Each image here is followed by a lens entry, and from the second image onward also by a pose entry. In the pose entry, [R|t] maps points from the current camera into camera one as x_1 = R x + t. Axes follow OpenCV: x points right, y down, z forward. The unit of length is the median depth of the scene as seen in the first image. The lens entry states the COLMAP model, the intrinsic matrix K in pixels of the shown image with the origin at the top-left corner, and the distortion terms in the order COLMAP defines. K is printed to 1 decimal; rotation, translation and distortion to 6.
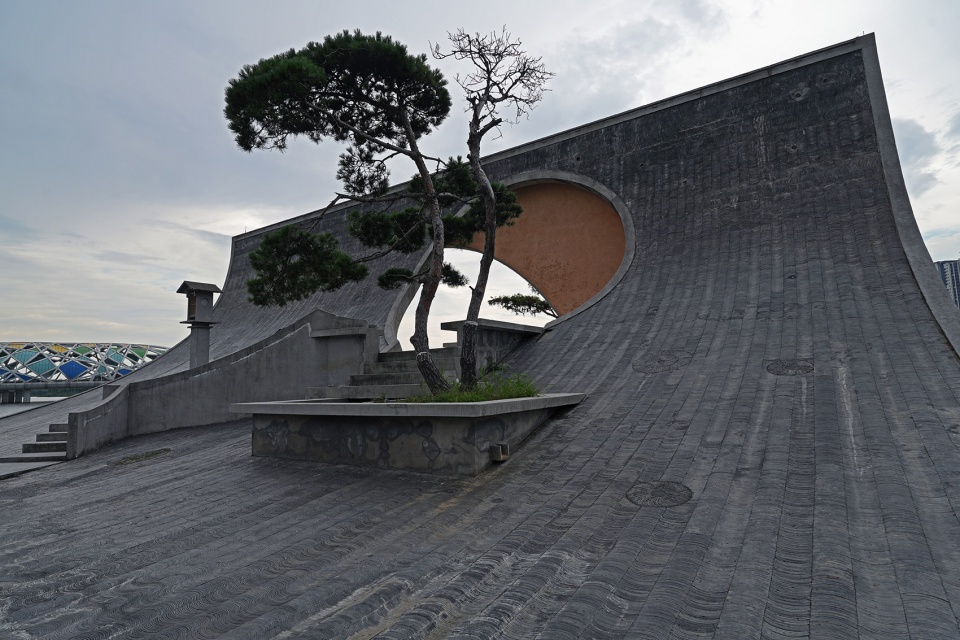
lens RADIAL K [[519.7, 0, 475.0], [0, 519.7, 316.3], [0, 0, 1]] dist [-0.002857, -0.001384]
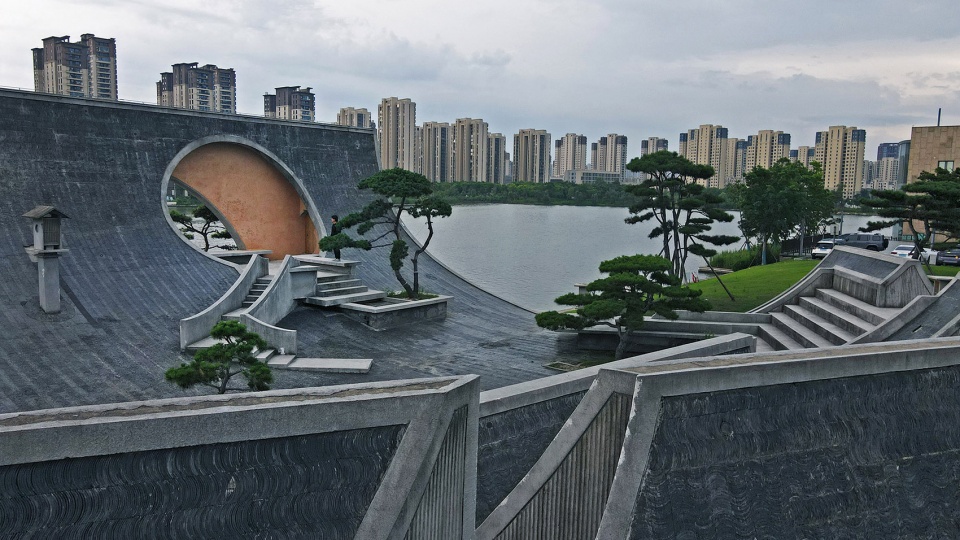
lens RADIAL K [[728.3, 0, 481.2], [0, 728.3, 267.8], [0, 0, 1]] dist [0.001291, 0.025693]
pose [[0.054402, -0.077846, 0.995480, -2.671604], [-0.147385, 0.985410, 0.085113, -0.271064], [-0.987582, -0.151349, 0.042135, 0.274682]]
